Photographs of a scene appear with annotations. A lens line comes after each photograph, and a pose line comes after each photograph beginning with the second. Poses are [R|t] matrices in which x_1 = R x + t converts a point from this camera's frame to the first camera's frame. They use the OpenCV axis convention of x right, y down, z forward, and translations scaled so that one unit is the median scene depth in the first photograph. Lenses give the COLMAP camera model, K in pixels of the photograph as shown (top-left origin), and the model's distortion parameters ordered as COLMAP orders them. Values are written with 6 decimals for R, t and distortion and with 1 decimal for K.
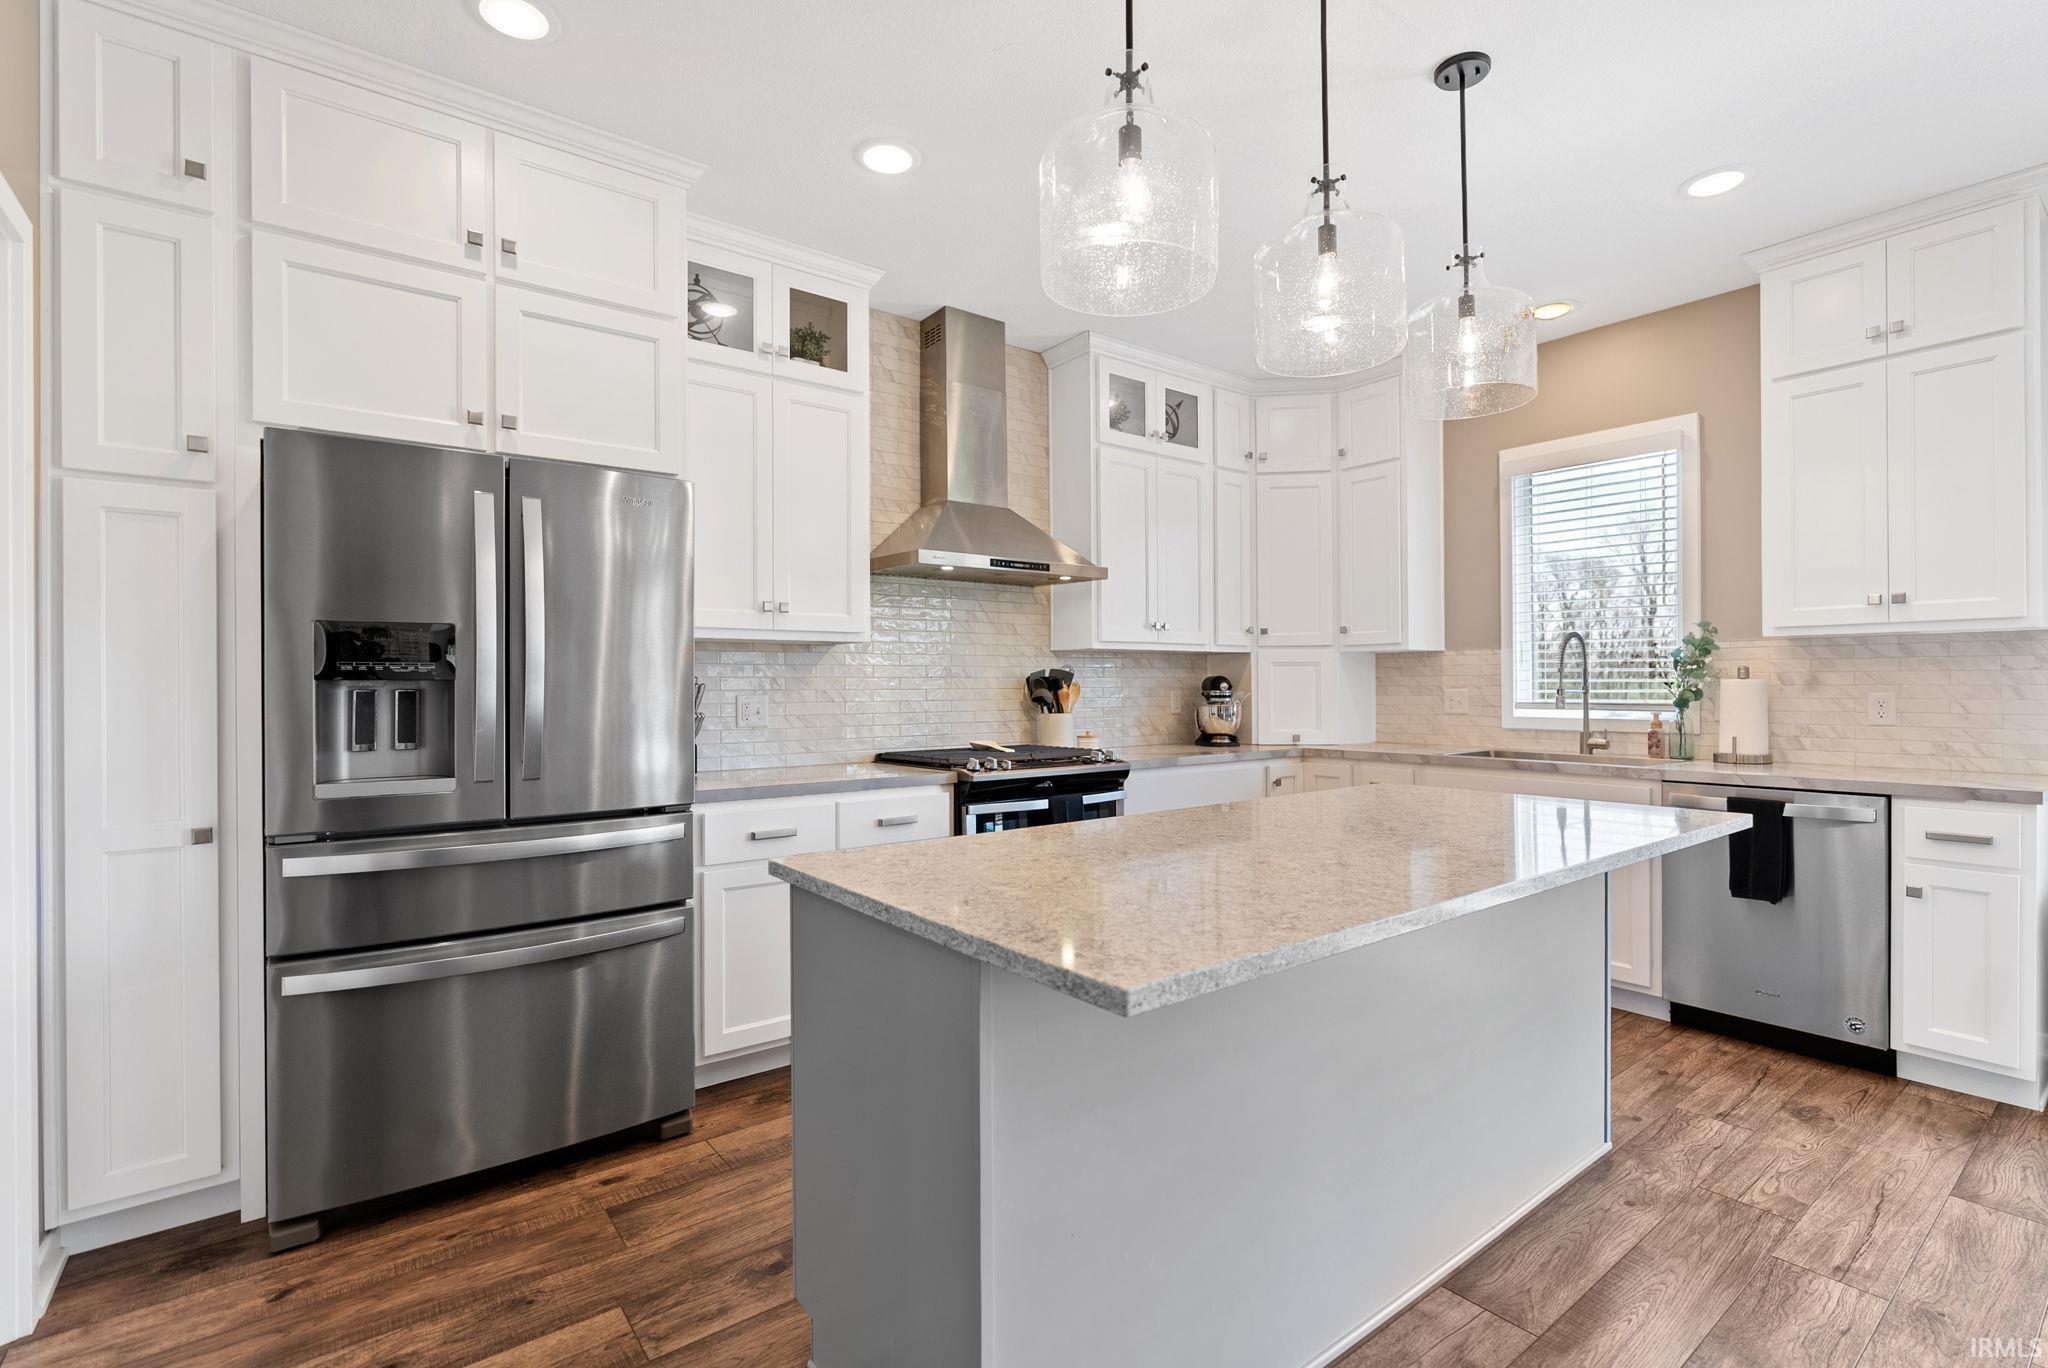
lens RADIAL K [[941.4, 0, 1029.5], [0, 941.4, 677.5], [0, 0, 1]] dist [-0.001026, 0.000278]
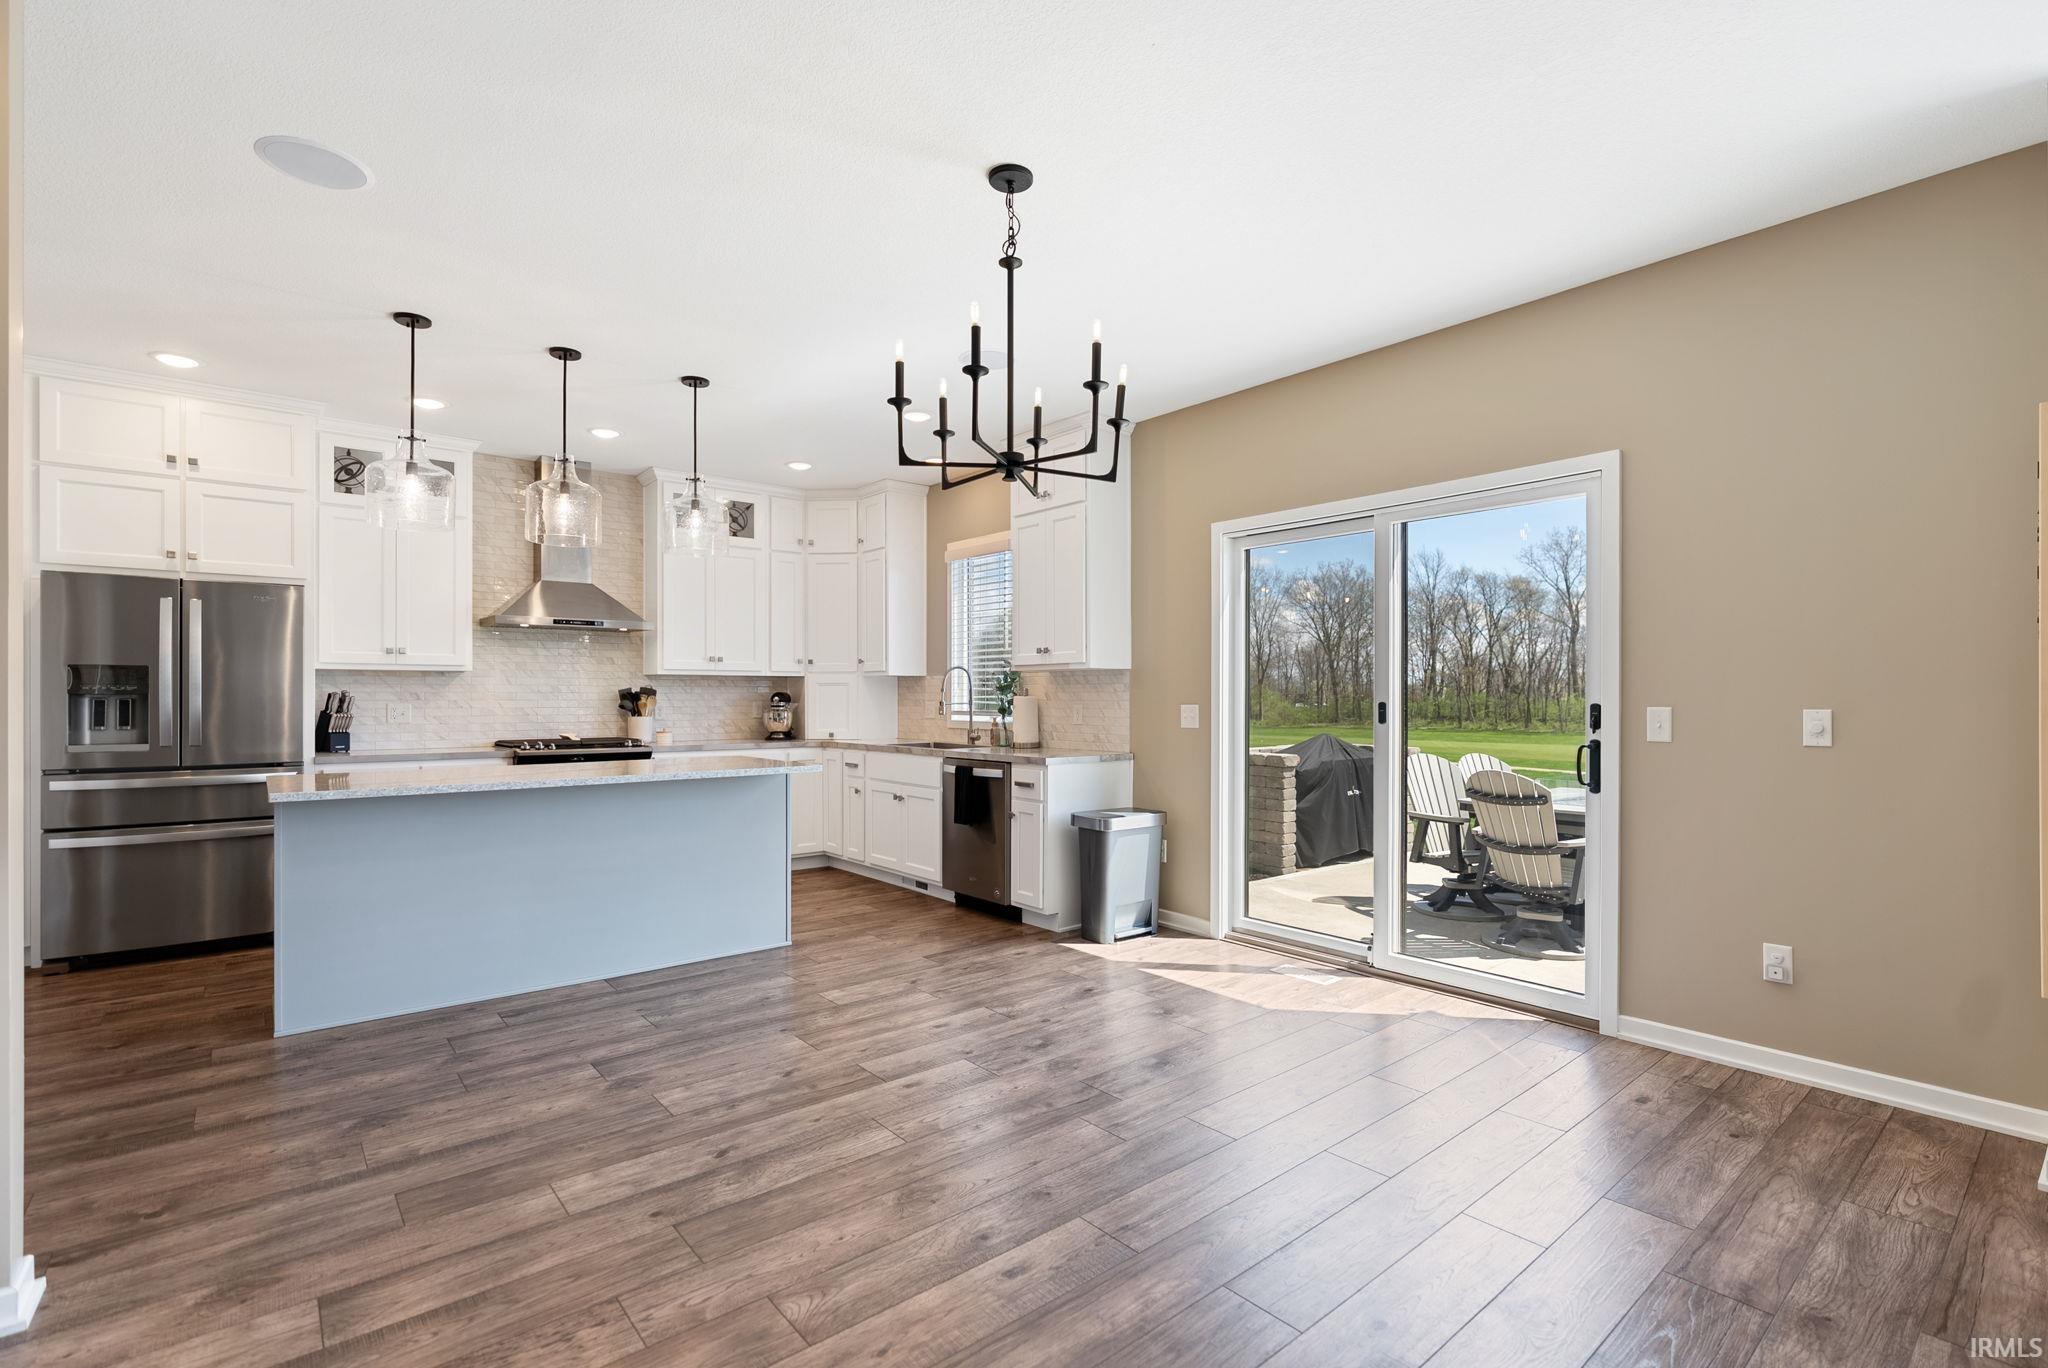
lens RADIAL K [[945.1, 0, 1026.2], [0, 945.1, 689.9], [0, 0, 1]] dist [0.000847, 0.002061]
pose [[0.999649, 0.004815, 0.026037, 0.662829], [-0.004812, 0.999988, -0.000159, -0.008010], [-0.026037, 0.000034, 0.999661, -0.579510]]
